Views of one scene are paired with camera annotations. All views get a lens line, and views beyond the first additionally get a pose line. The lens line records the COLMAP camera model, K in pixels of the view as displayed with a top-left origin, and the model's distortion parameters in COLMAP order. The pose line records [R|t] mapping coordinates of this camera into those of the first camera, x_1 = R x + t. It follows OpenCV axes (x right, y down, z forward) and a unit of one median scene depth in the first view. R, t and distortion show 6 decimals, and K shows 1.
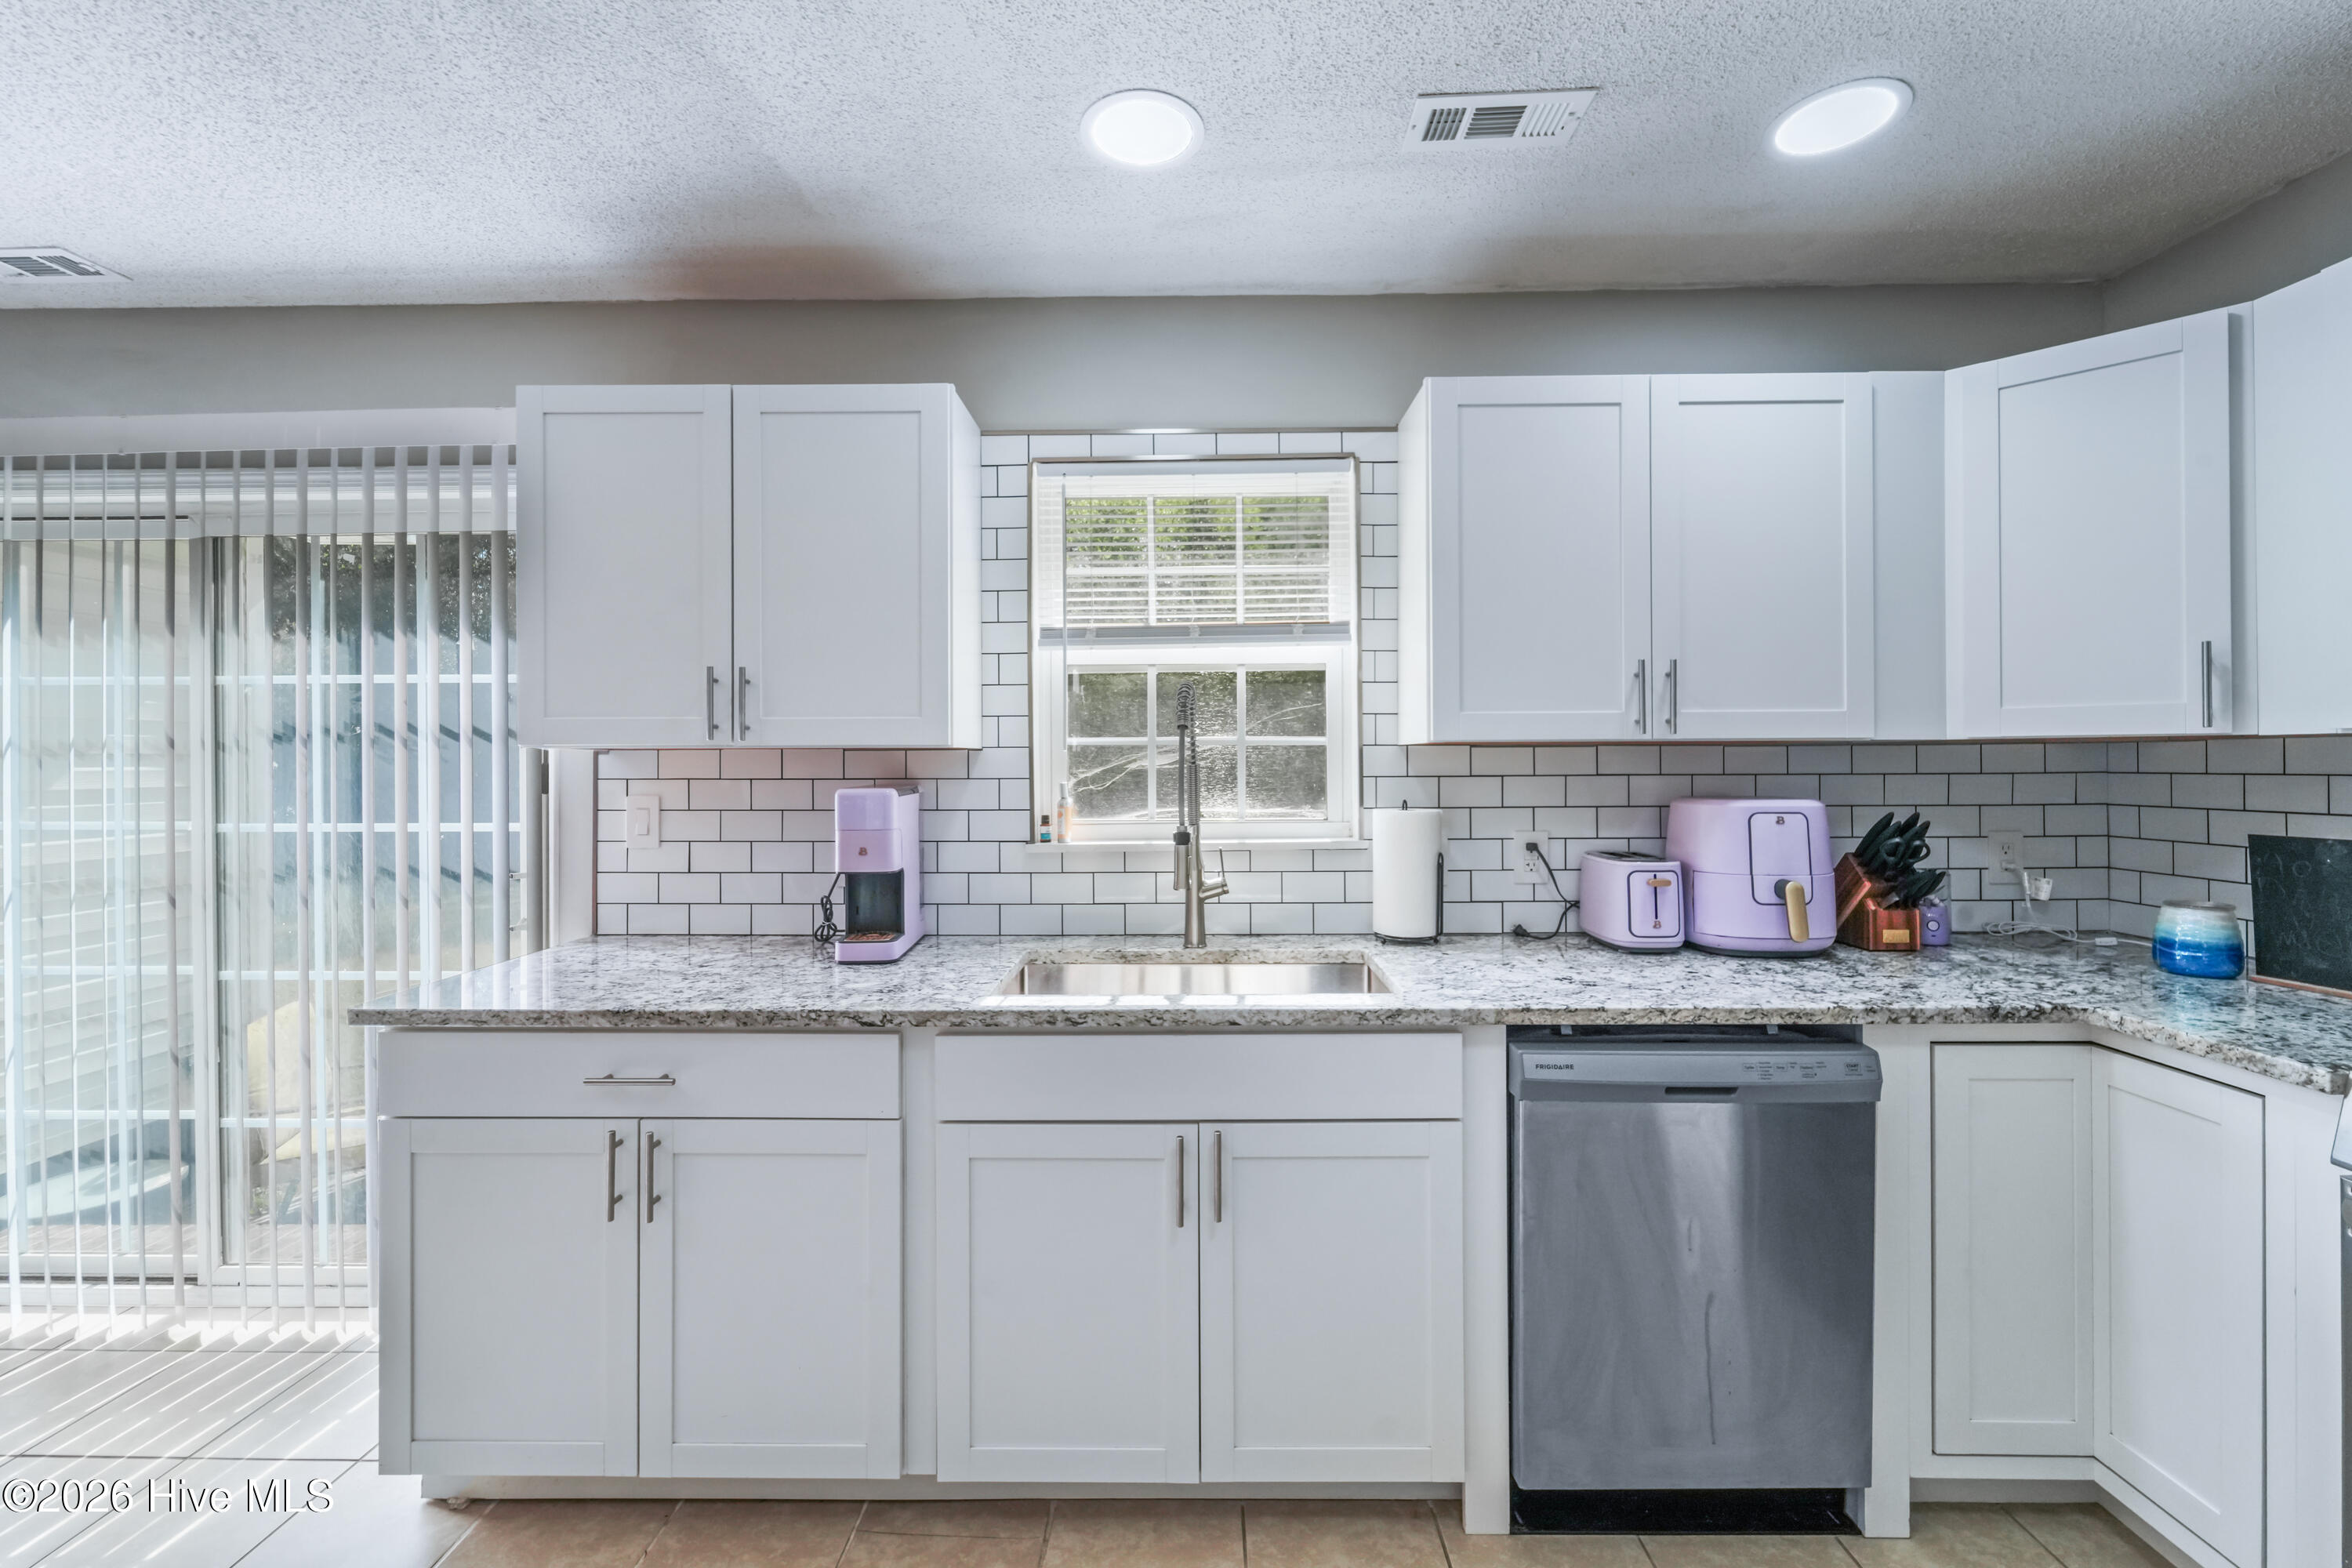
lens RADIAL K [[966.6, 0, 1197.9], [0, 966.6, 762.0], [0, 0, 1]] dist [0.001367, -0.001457]
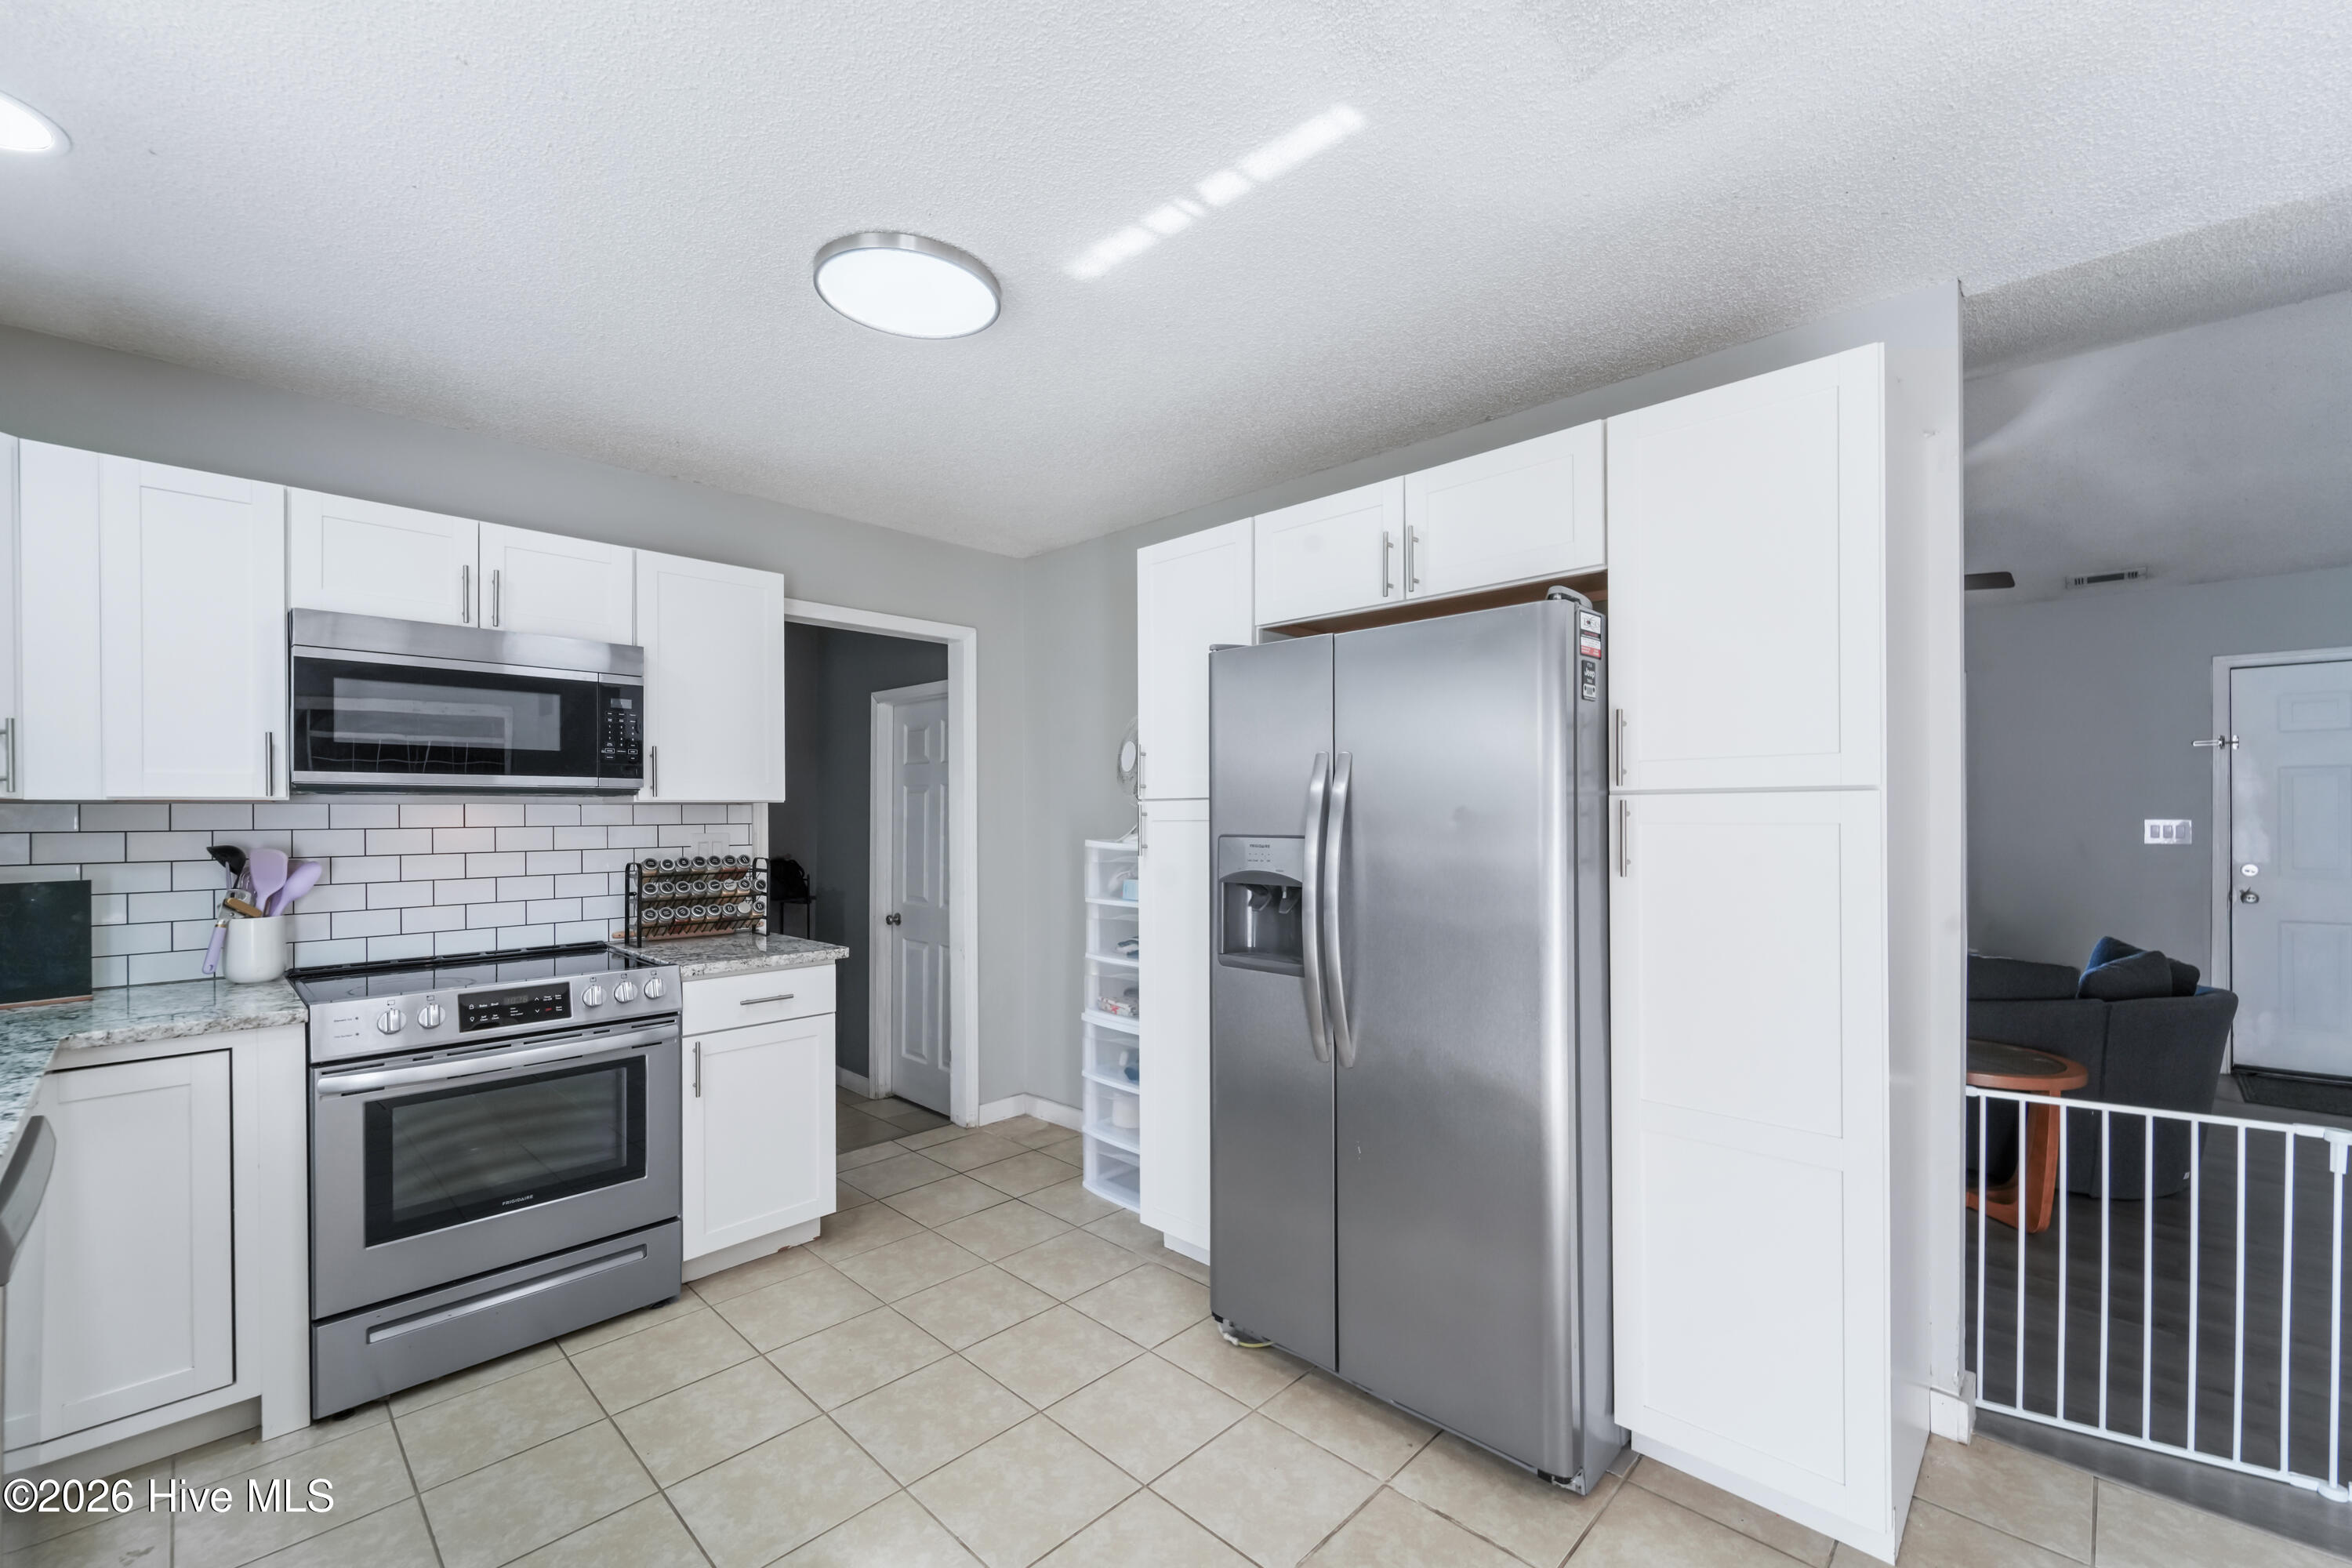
lens RADIAL K [[966.6, 0, 1179.2], [0, 966.6, 800.9], [0, 0, 1]] dist [0.001367, -0.001457]
pose [[-0.733085, 0.016237, 0.679944, -0.647514], [0.007626, 0.999848, -0.015654, 0.002916], [-0.680095, -0.006290, -0.733097, 0.747452]]
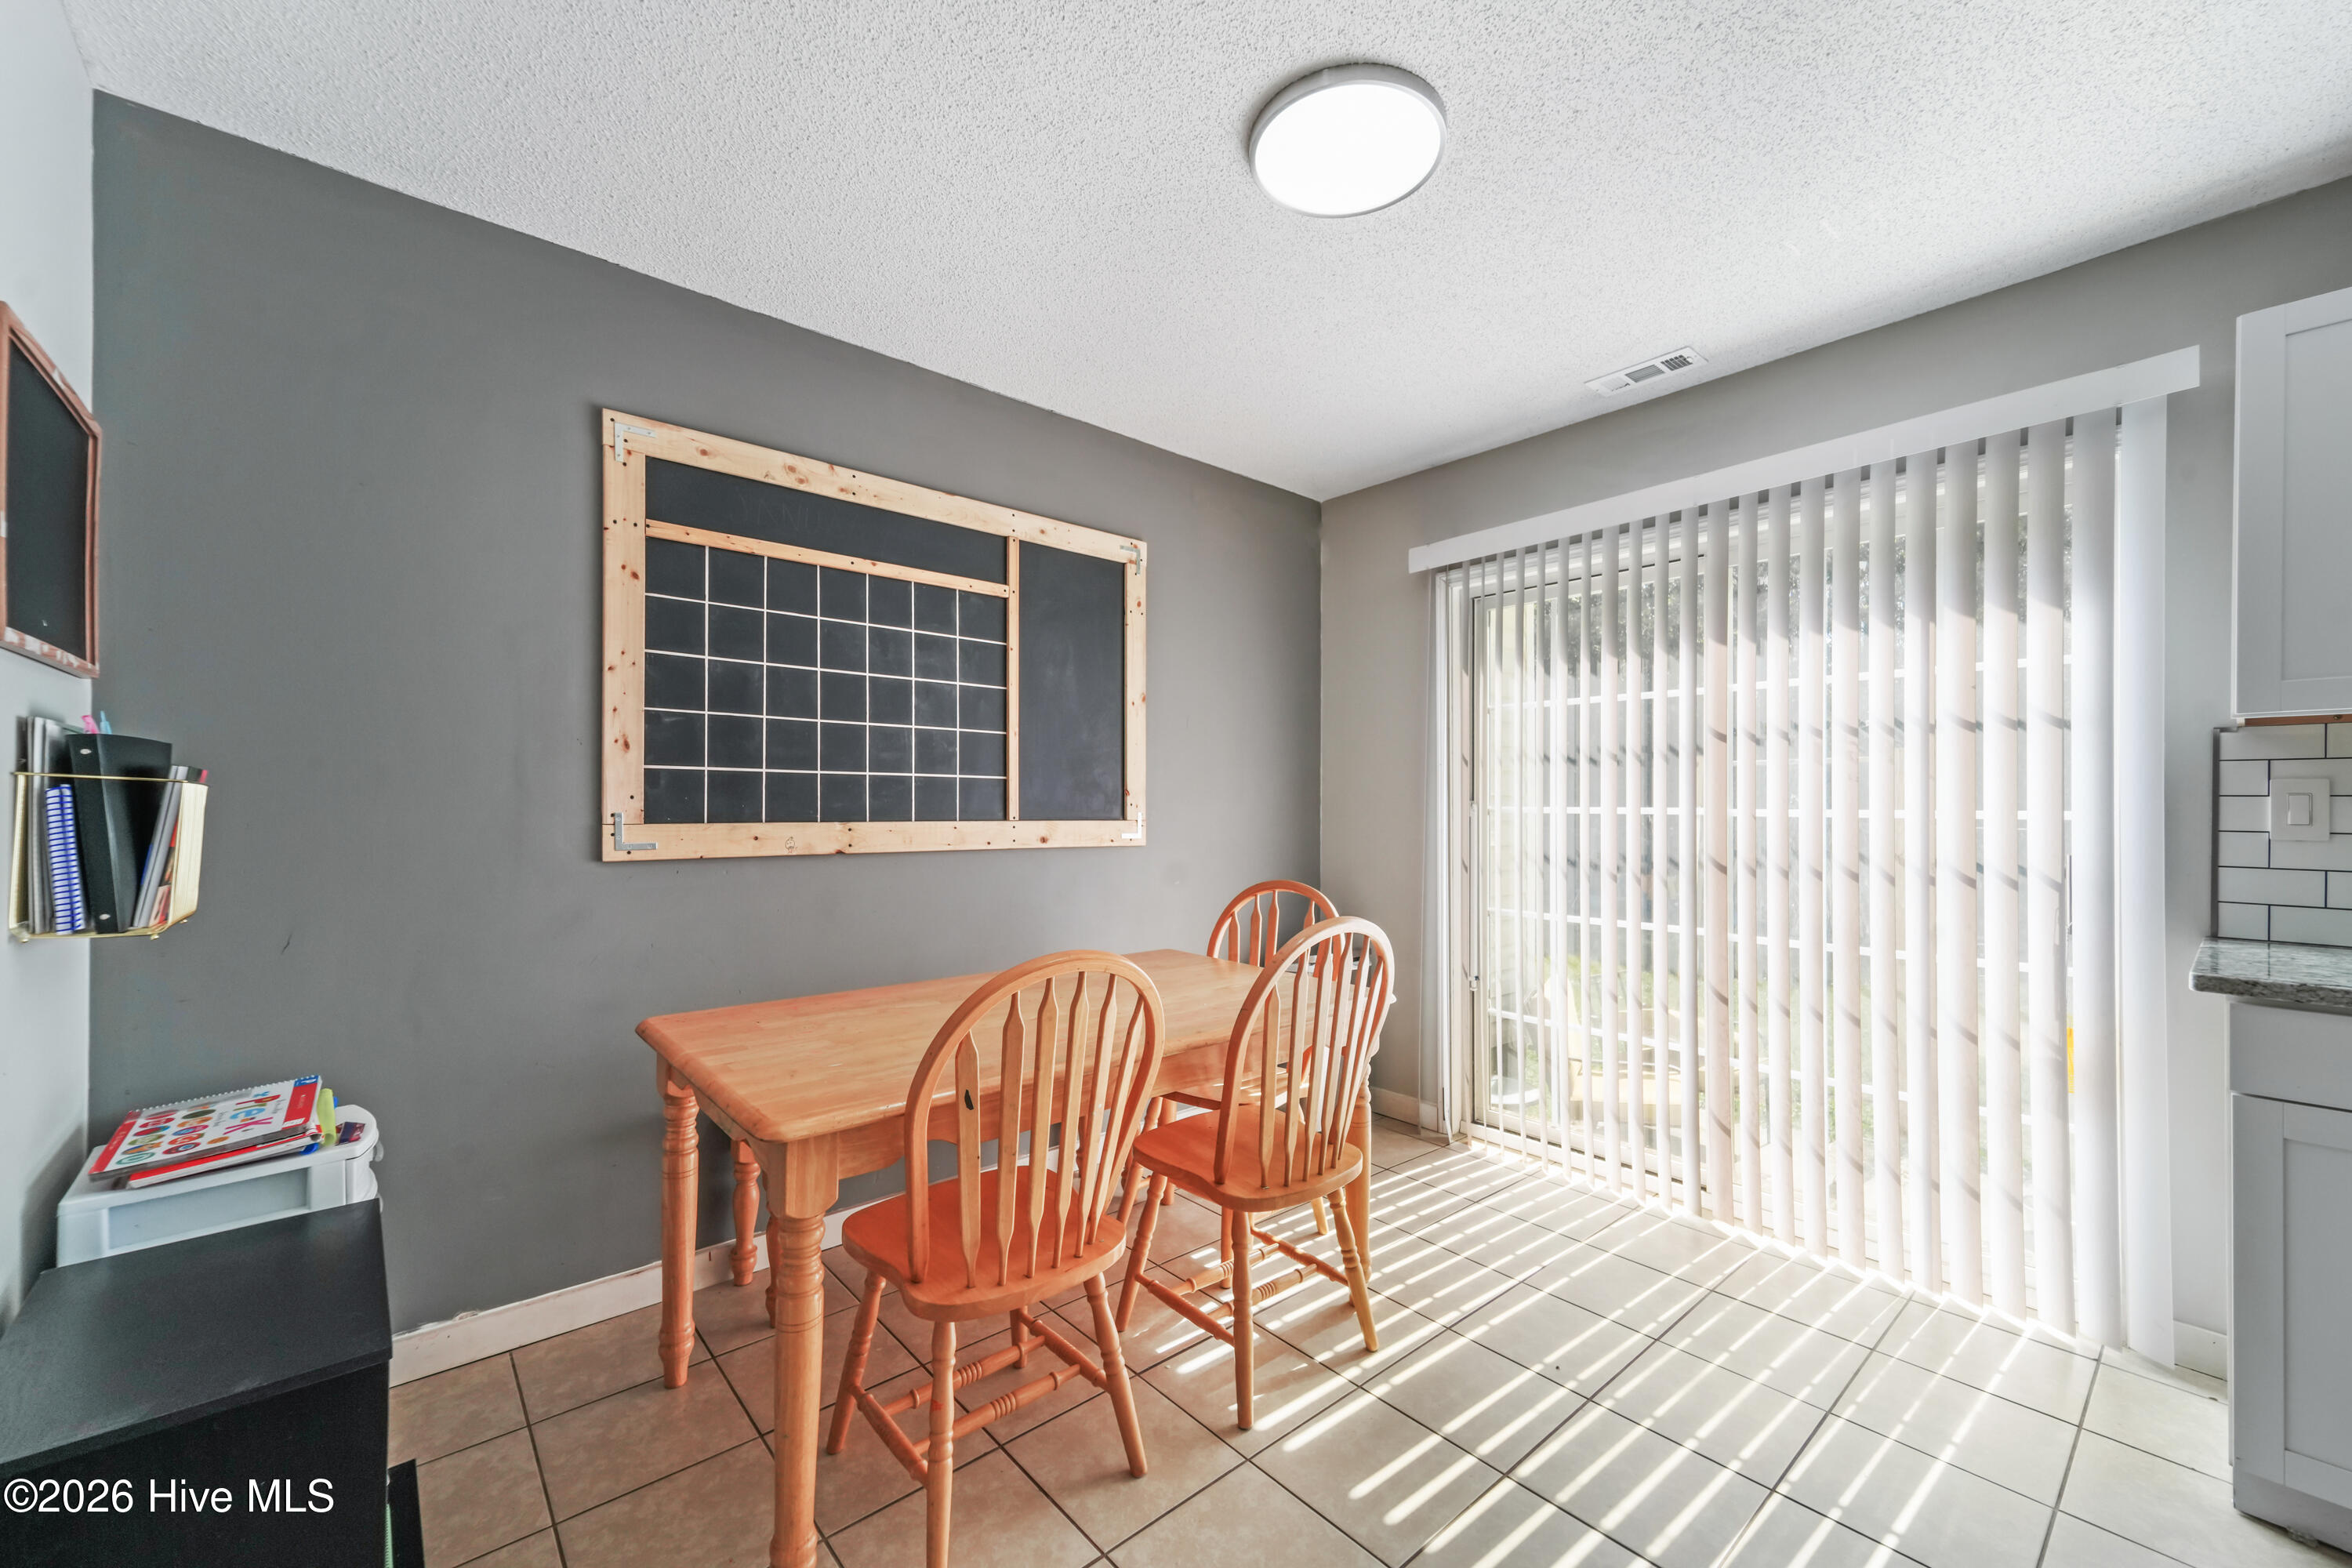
lens RADIAL K [[966.6, 0, 1190.5], [0, 966.6, 810.0], [0, 0, 1]] dist [0.001367, -0.001457]
pose [[0.657413, 0.010910, -0.753451, -0.658762], [-0.006308, 0.999940, 0.008976, 0.069425], [0.753504, -0.001148, 0.657442, -0.334229]]
